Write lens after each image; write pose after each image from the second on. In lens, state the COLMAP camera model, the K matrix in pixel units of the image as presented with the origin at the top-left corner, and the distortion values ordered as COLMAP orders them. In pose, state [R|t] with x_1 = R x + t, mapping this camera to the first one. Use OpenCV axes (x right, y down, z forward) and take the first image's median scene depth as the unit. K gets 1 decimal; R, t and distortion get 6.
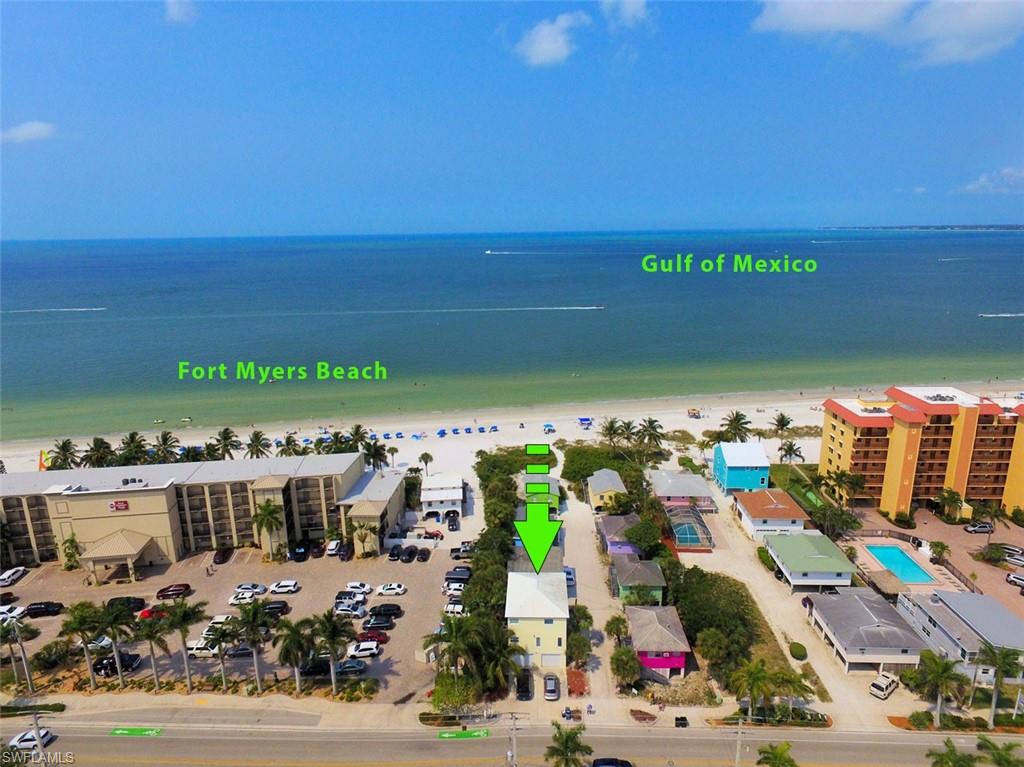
lens RADIAL K [[598.3, 0, 512.0], [0, 598.3, 383.5], [0, 0, 1]] dist [-0.004656, -0.001542]
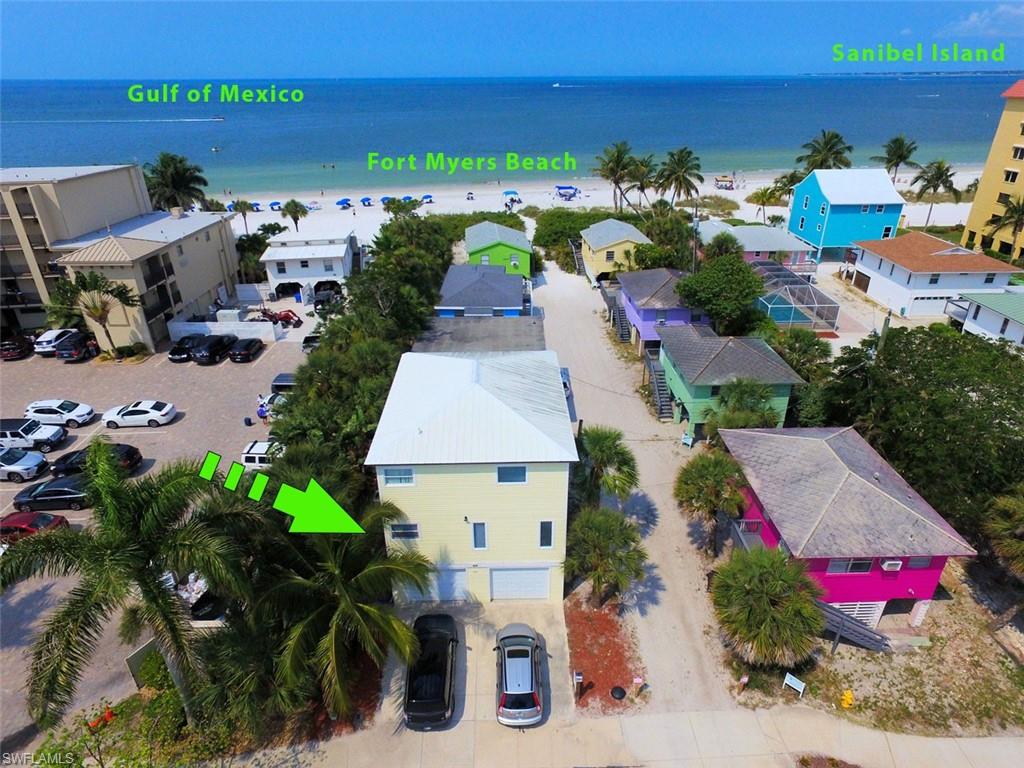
lens RADIAL K [[598.3, 0, 512.0], [0, 598.3, 384.0], [0, 0, 1]] dist [-0.004656, -0.001542]
pose [[0.998100, -0.018318, 0.058825, 0.036851], [0.004774, 0.974902, 0.222582, 0.234869], [-0.061426, -0.221878, 0.973138, 0.587553]]
